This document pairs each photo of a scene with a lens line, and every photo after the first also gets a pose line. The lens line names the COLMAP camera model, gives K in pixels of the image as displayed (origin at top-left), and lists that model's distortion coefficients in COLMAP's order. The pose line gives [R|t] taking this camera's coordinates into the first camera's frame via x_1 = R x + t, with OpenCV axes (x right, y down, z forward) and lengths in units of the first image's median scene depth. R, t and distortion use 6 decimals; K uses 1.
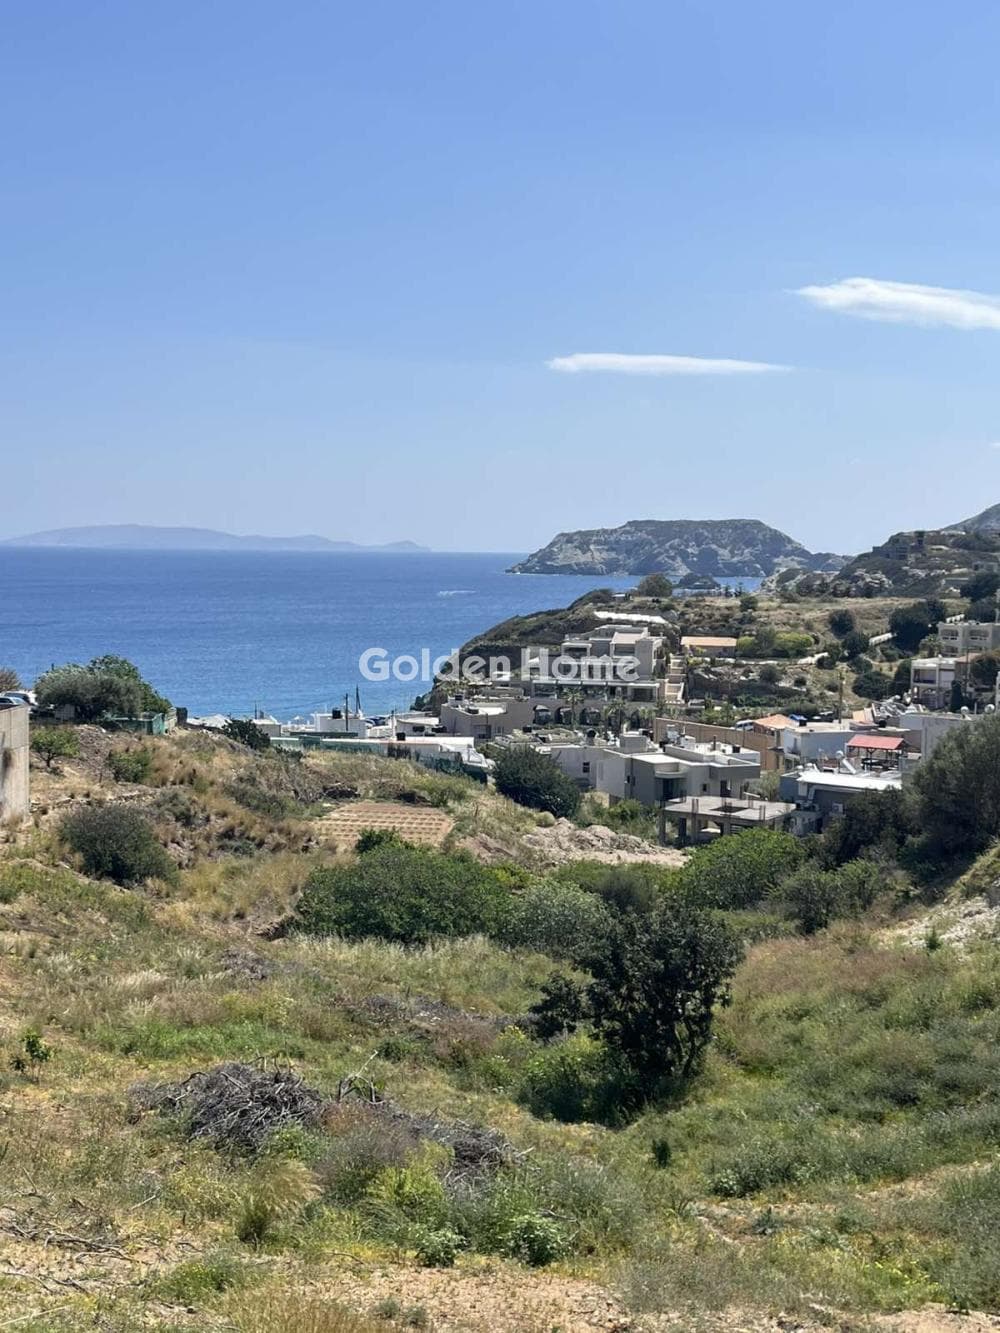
lens RADIAL K [[1680.9, 0, 489.8], [0, 1680.9, 663.3], [0, 0, 1]] dist [0.111052, 0.000000]
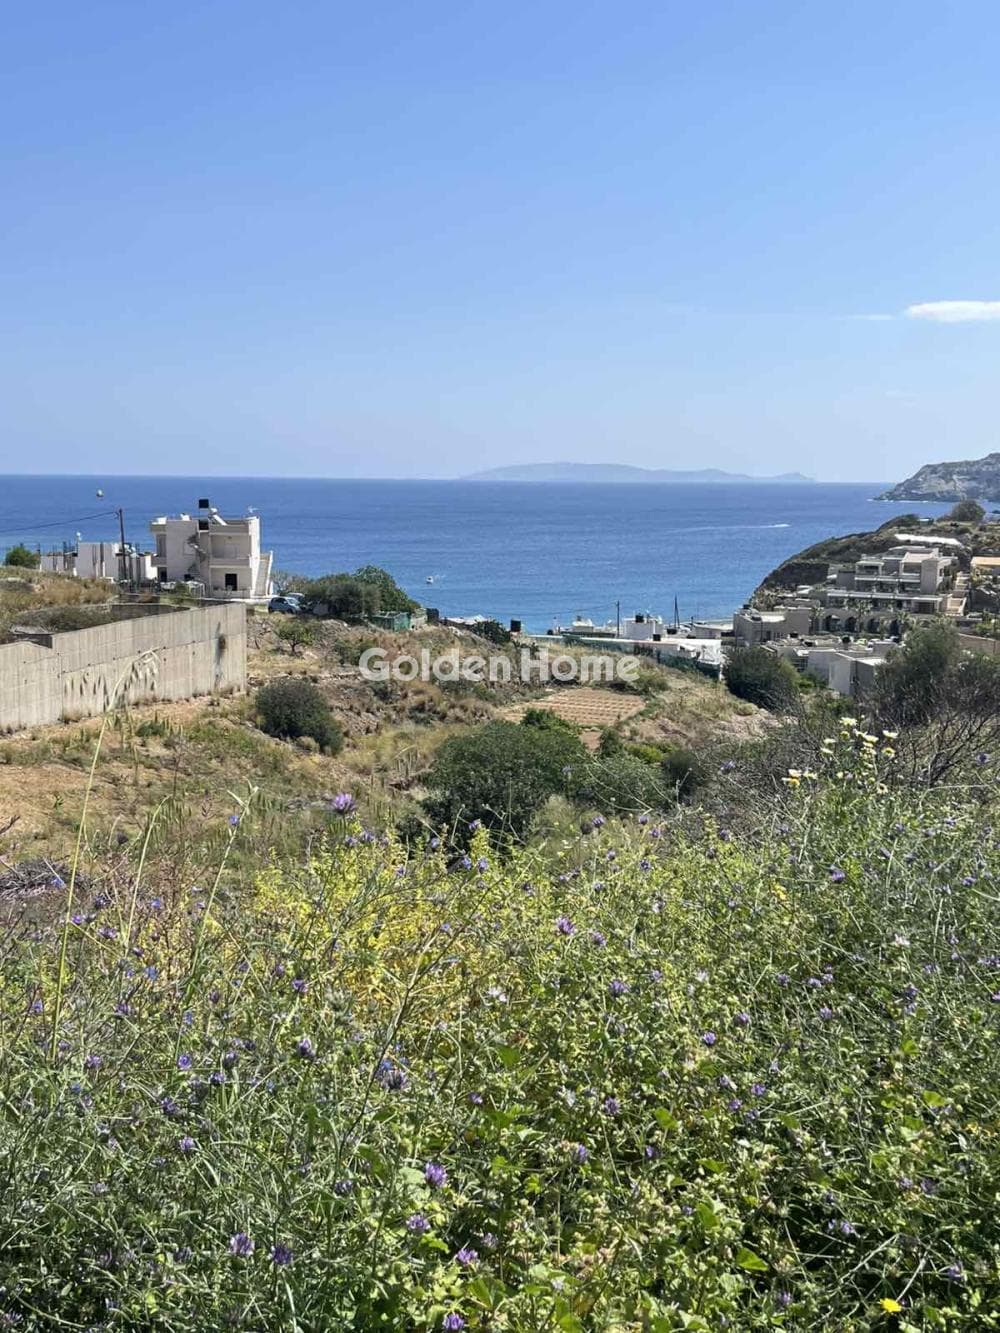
lens RADIAL K [[1402.5, 0, 498.9], [0, 1402.5, 671.0], [0, 0, 1]] dist [0.075233, 0.000000]
pose [[0.966710, 0.031227, -0.253961, 0.128042], [-0.014279, 0.997562, 0.068306, 0.000473], [0.255475, -0.062405, 0.964799, 0.000062]]
